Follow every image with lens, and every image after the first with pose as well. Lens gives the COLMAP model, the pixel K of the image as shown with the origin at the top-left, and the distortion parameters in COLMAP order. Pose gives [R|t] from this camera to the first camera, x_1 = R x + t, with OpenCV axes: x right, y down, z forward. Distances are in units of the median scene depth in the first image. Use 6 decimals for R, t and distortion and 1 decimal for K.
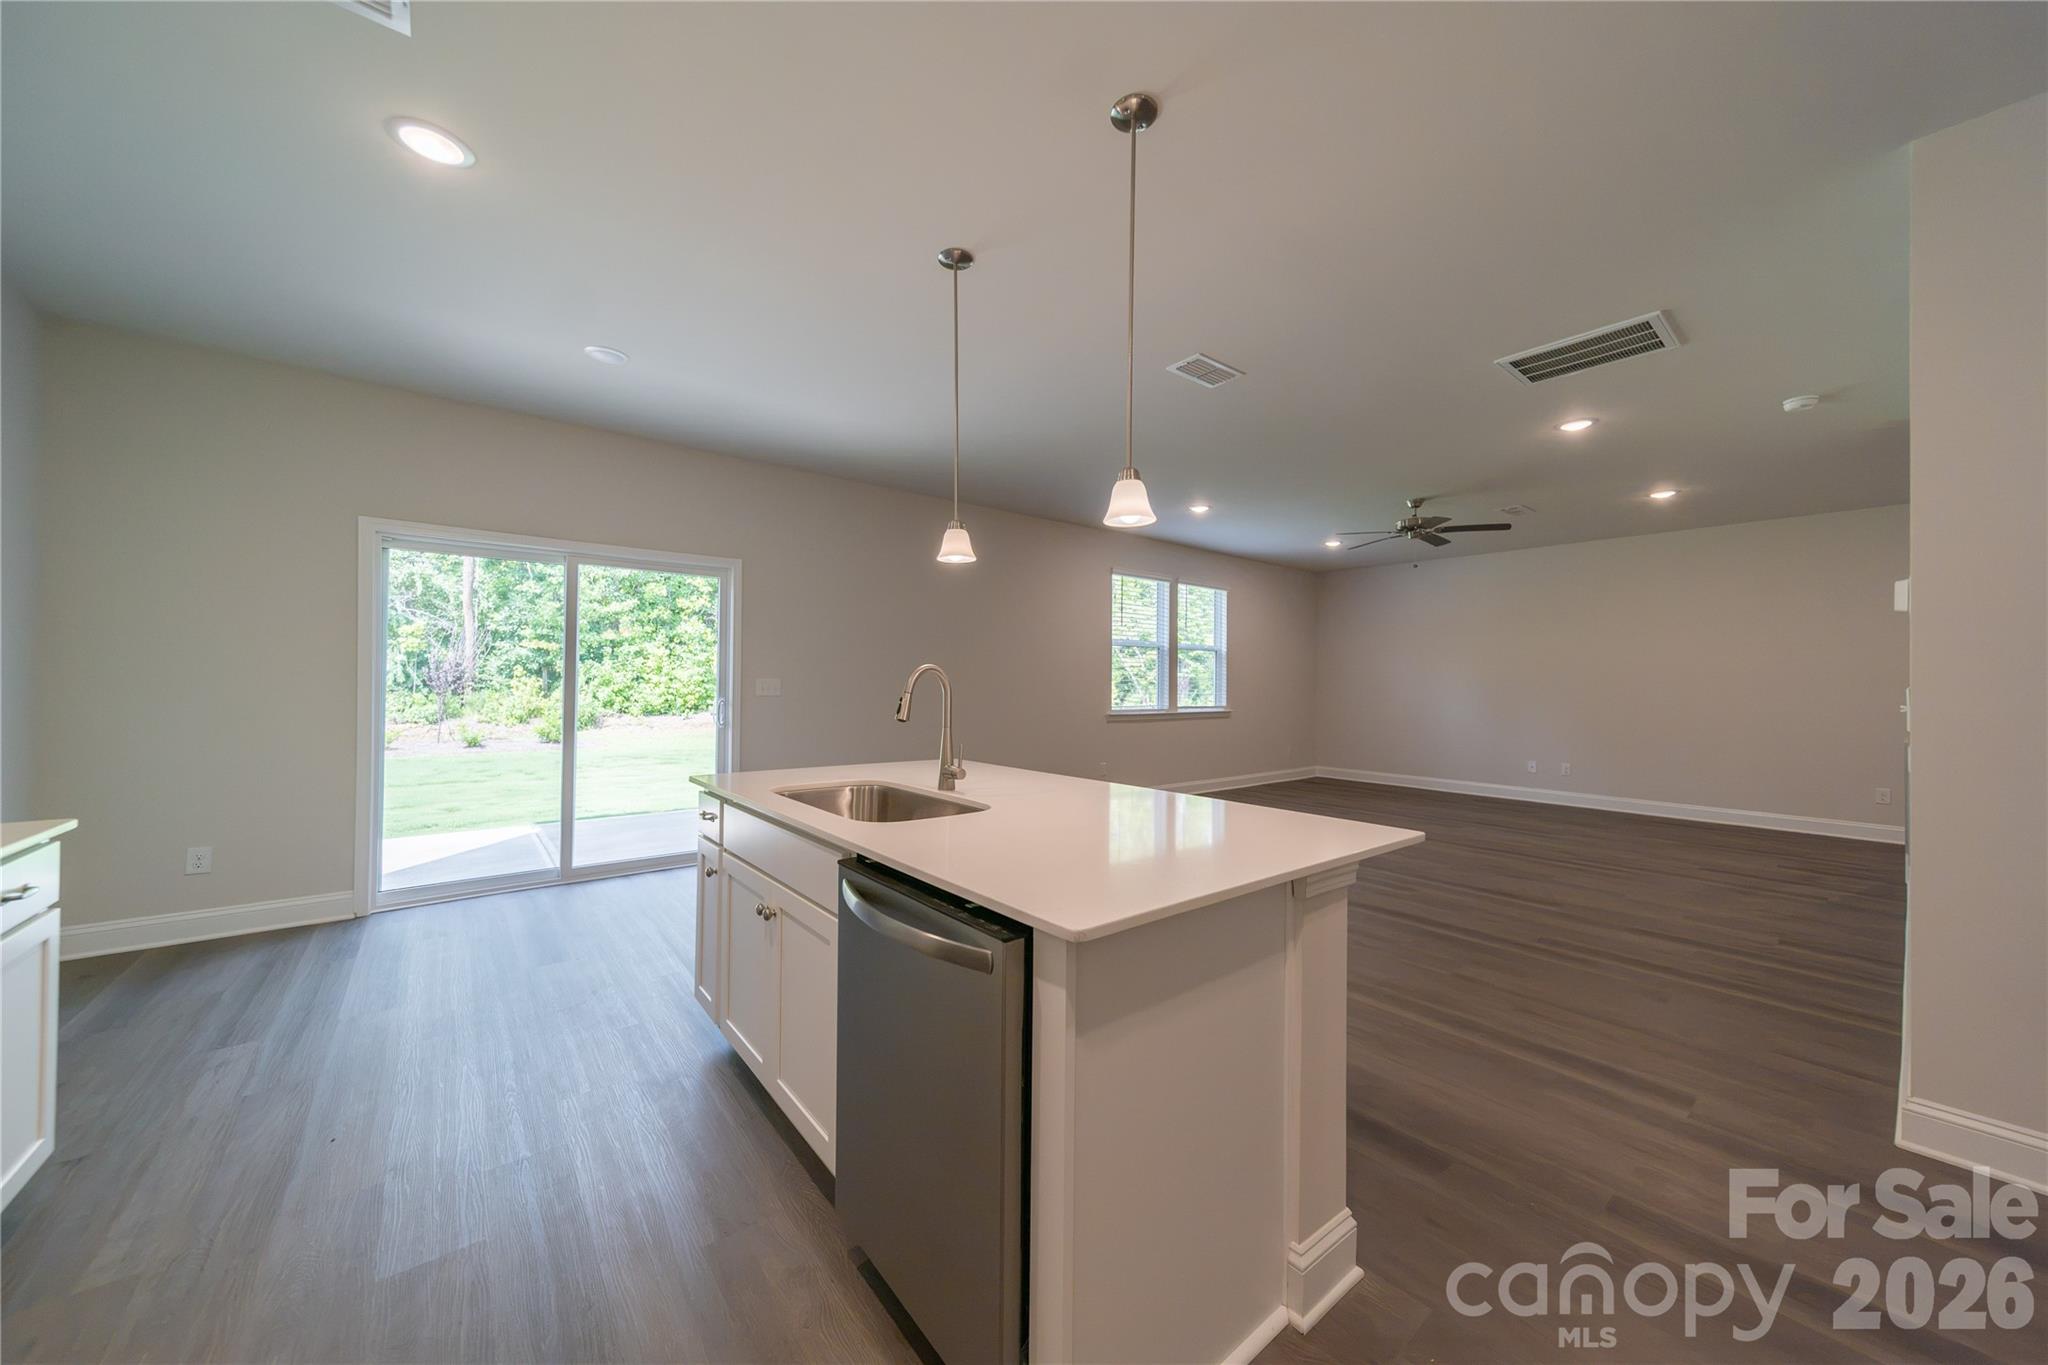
lens RADIAL K [[717.5, 0, 1029.2], [0, 717.5, 678.3], [0, 0, 1]] dist [0.007333, -0.000287]
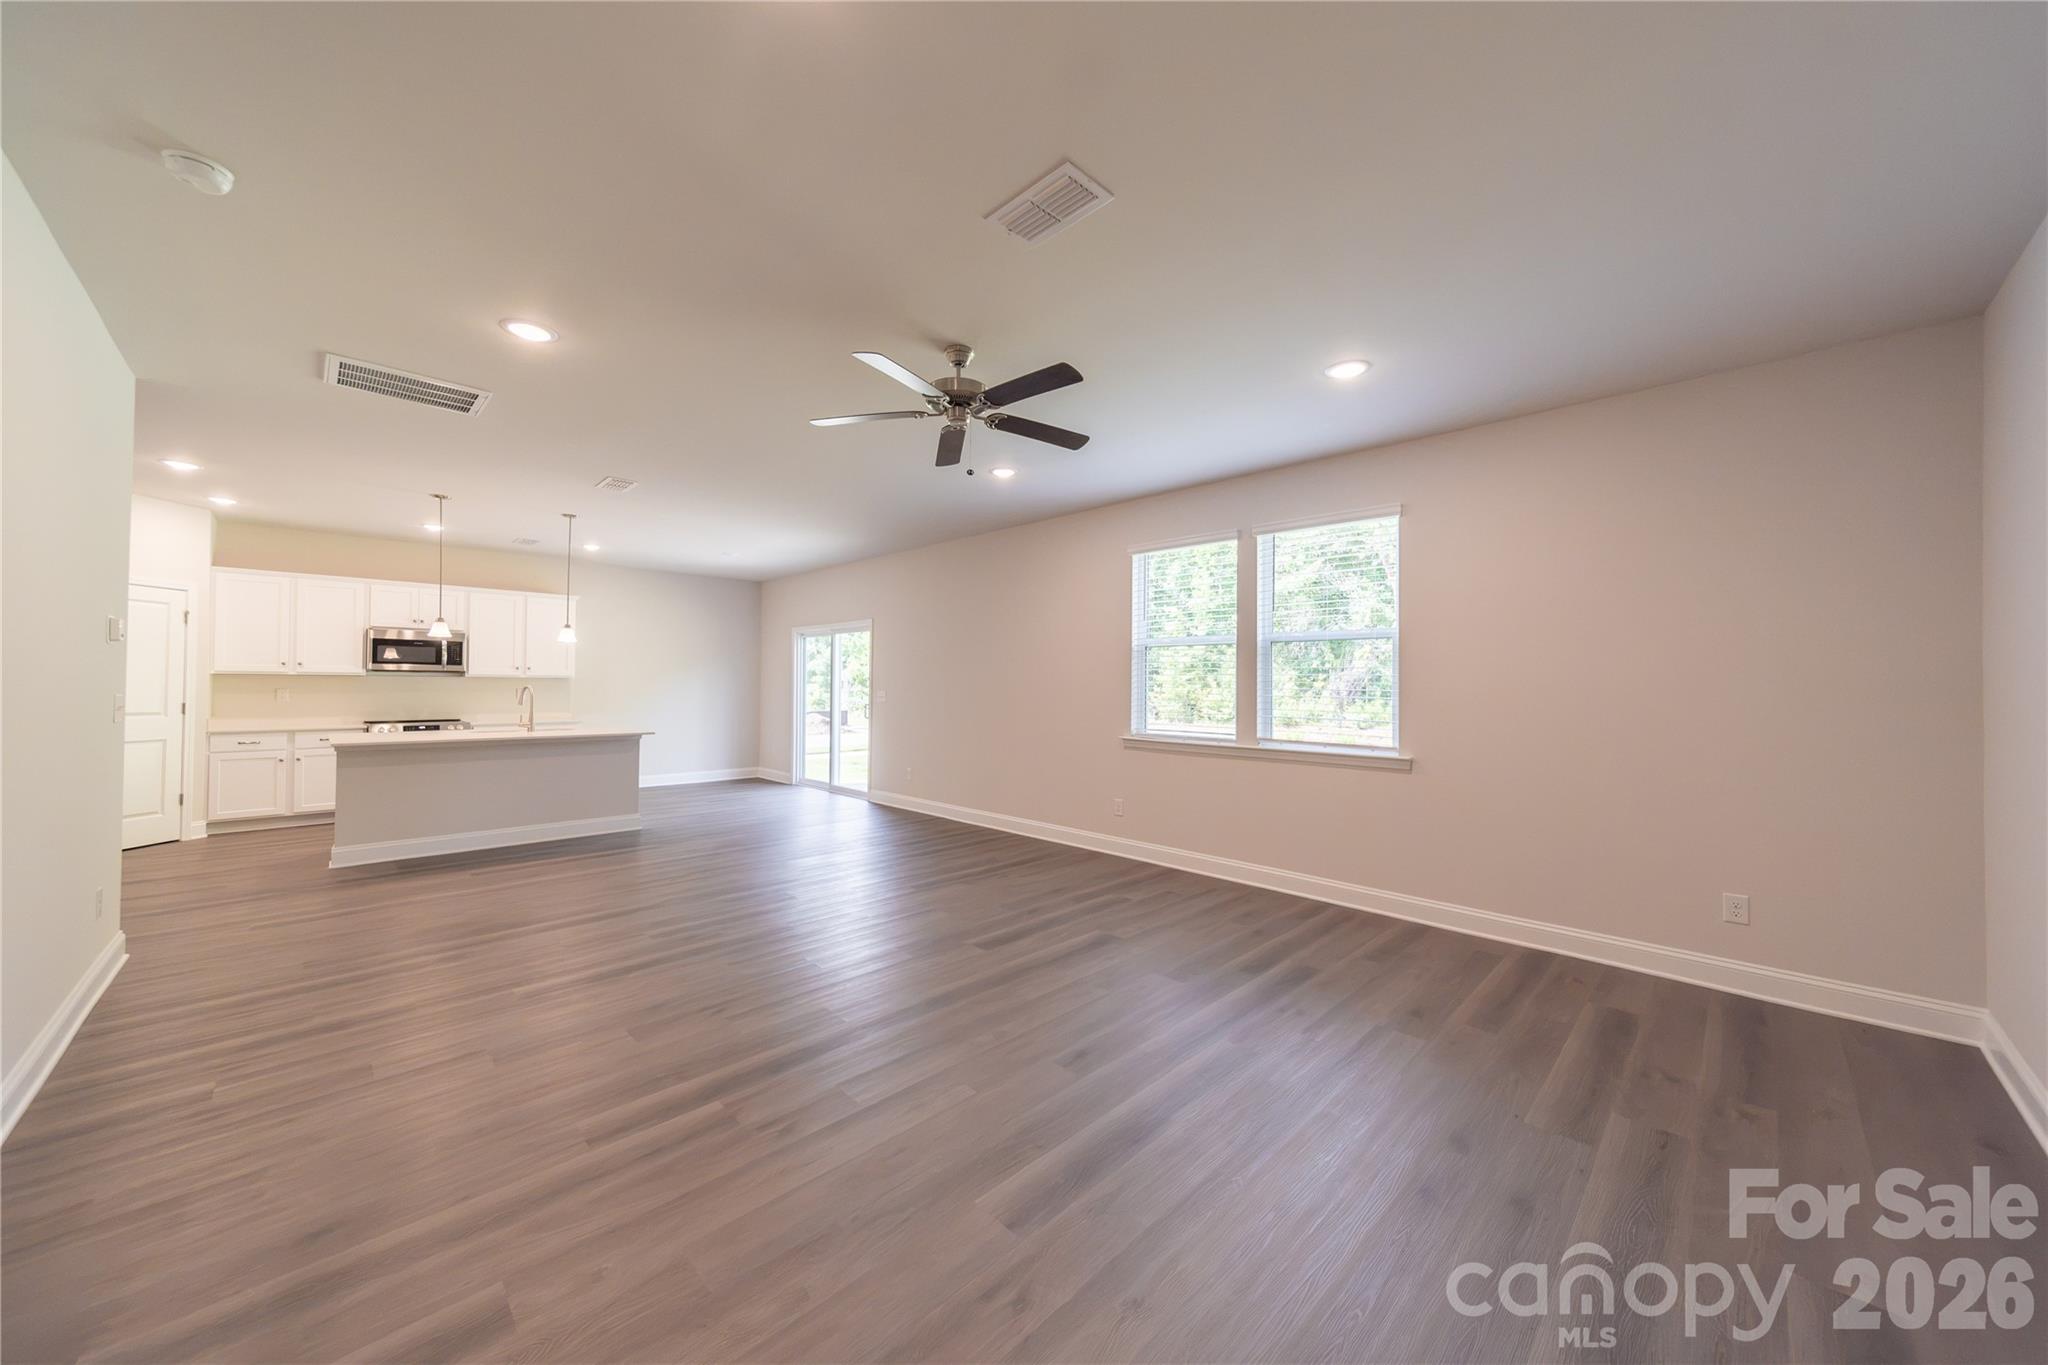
lens RADIAL K [[717.5, 0, 1029.0], [0, 717.5, 677.4], [0, 0, 1]] dist [0.007333, -0.000287]
pose [[0.094869, -0.021782, -0.995251, 0.856168], [-0.002152, 0.999754, -0.022085, 0.002969], [0.995487, 0.004237, 0.094799, 0.810131]]
